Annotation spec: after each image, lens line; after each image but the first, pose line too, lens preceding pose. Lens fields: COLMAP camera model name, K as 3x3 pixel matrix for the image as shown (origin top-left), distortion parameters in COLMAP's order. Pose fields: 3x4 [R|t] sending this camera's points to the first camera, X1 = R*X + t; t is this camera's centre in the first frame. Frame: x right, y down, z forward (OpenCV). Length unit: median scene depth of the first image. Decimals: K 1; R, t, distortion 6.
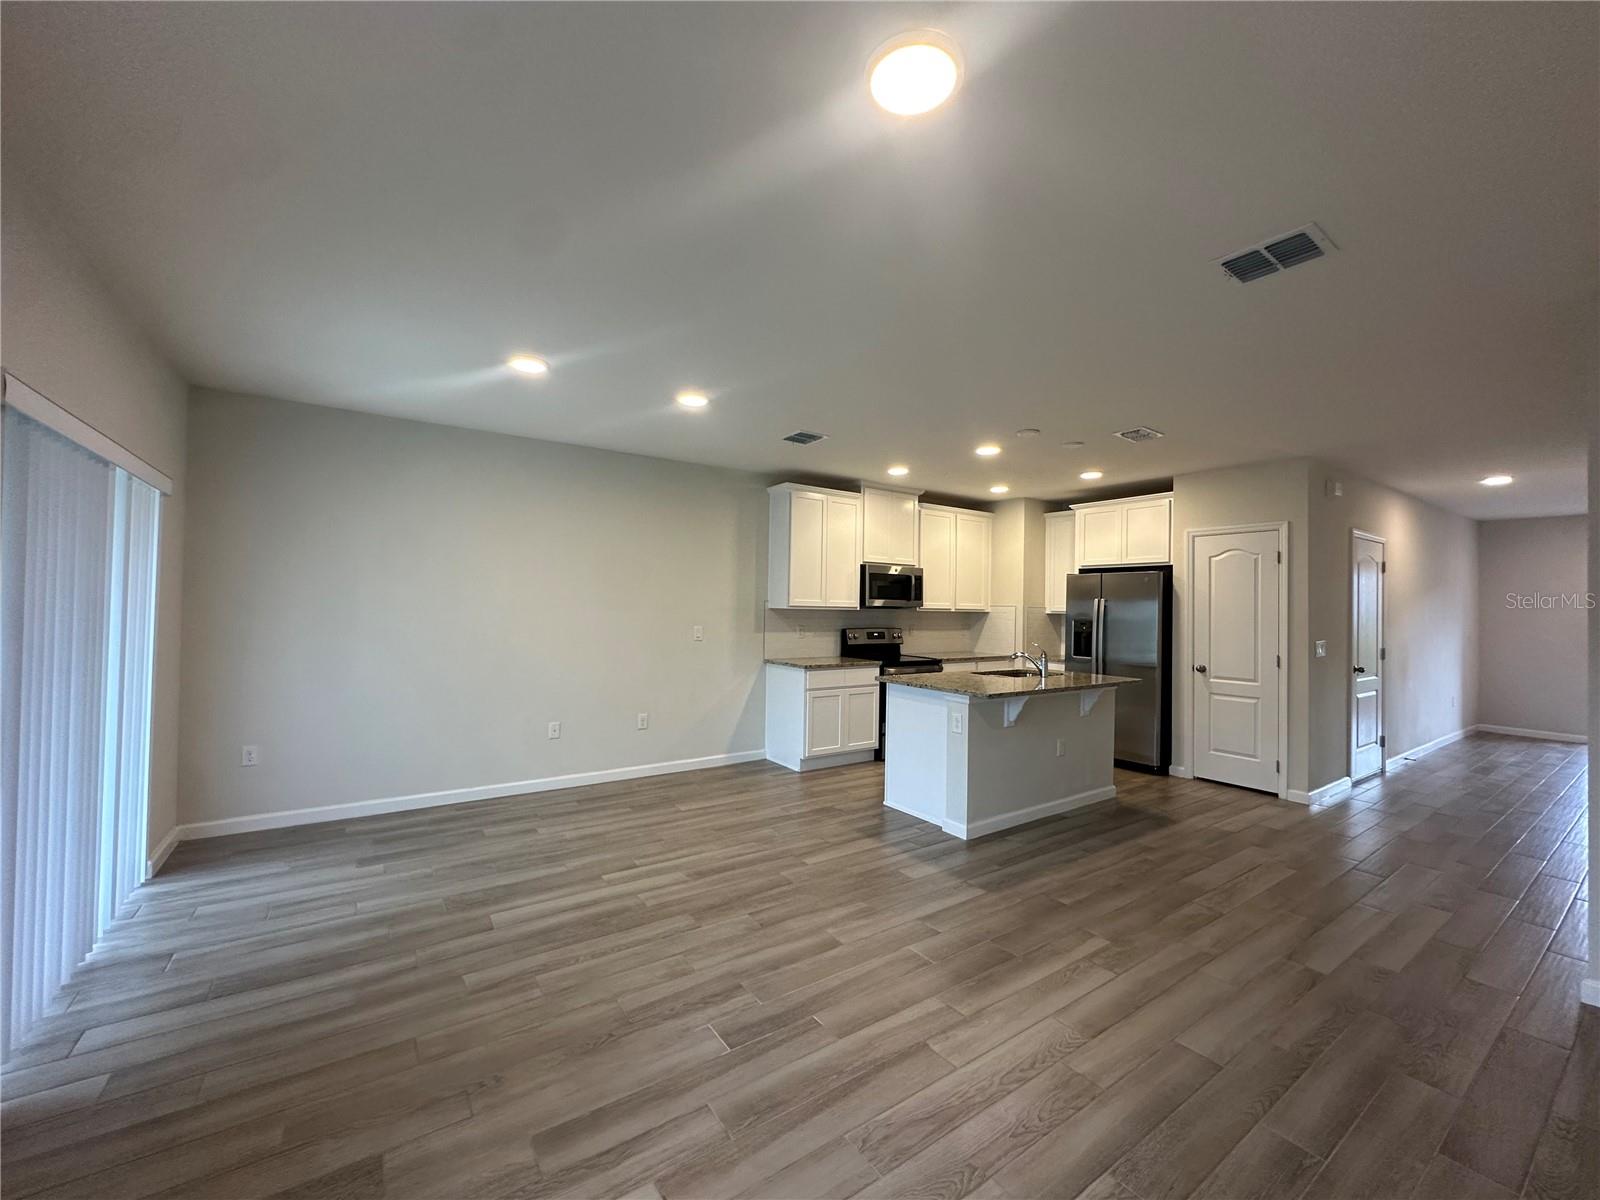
lens RADIAL K [[640.7, 0, 802.7], [0, 640.7, 596.8], [0, 0, 1]] dist [-0.002514, 0.000056]
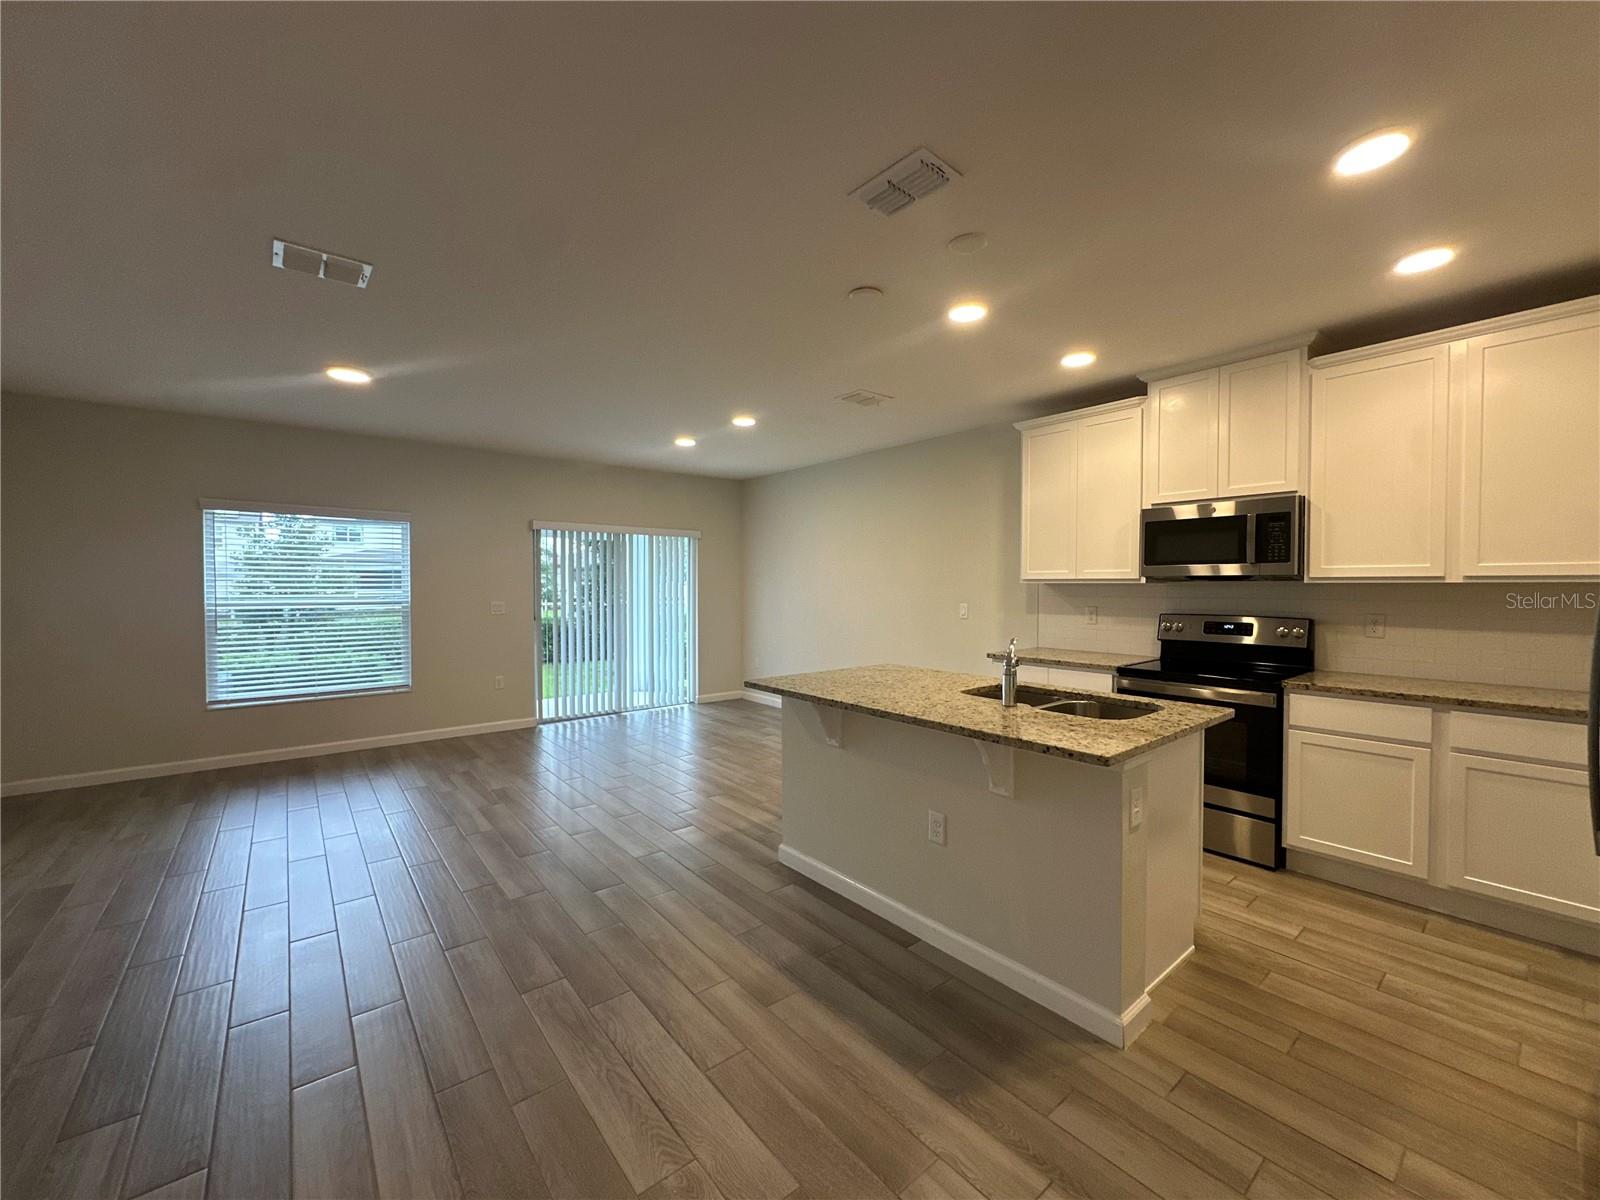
lens RADIAL K [[640.7, 0, 802.7], [0, 640.7, 596.8], [0, 0, 1]] dist [-0.002514, 0.000056]
pose [[0.073542, 0.002052, -0.997290, 1.228102], [0.017004, 0.999850, 0.003311, 0.046116], [0.997147, -0.017202, 0.073496, 1.116400]]
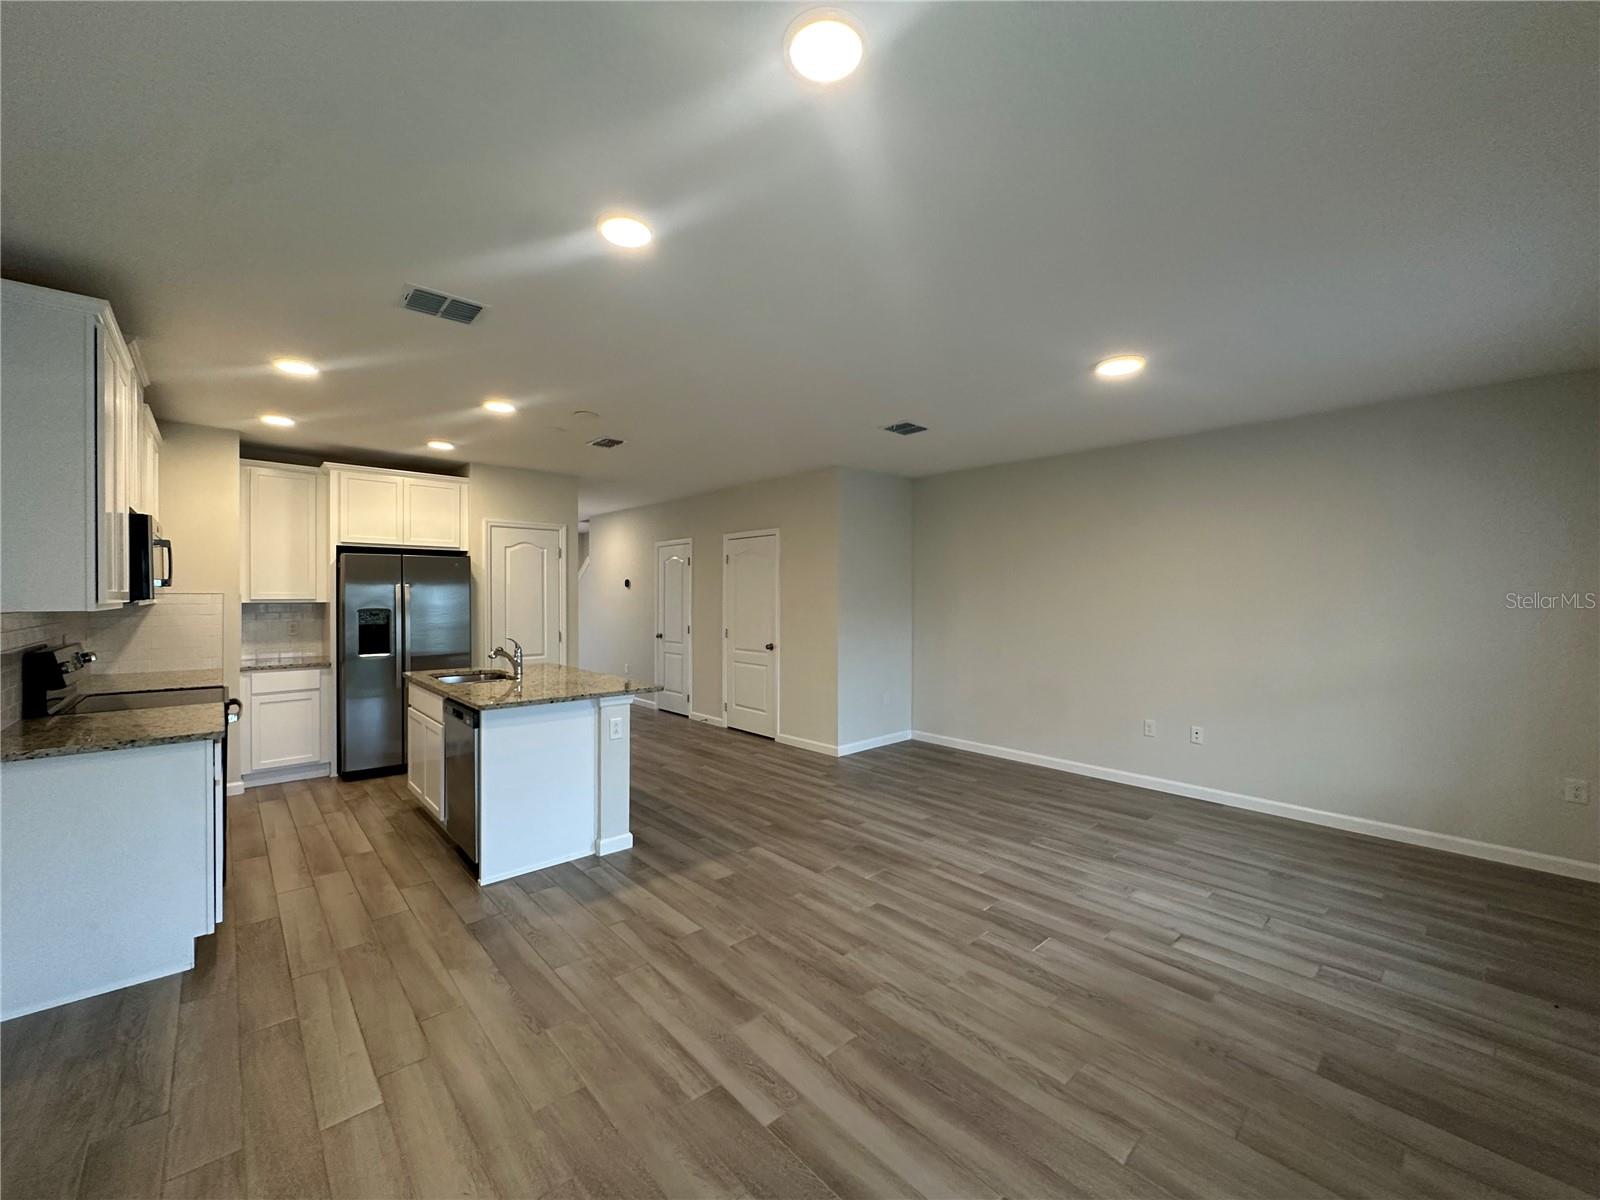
lens RADIAL K [[640.7, 0, 802.7], [0, 640.7, 596.8], [0, 0, 1]] dist [-0.002514, 0.000056]
pose [[-0.132012, -0.020809, 0.991030, -0.805445], [-0.019375, 0.999643, 0.018409, -0.012485], [-0.991059, -0.016771, -0.132368, 1.008705]]
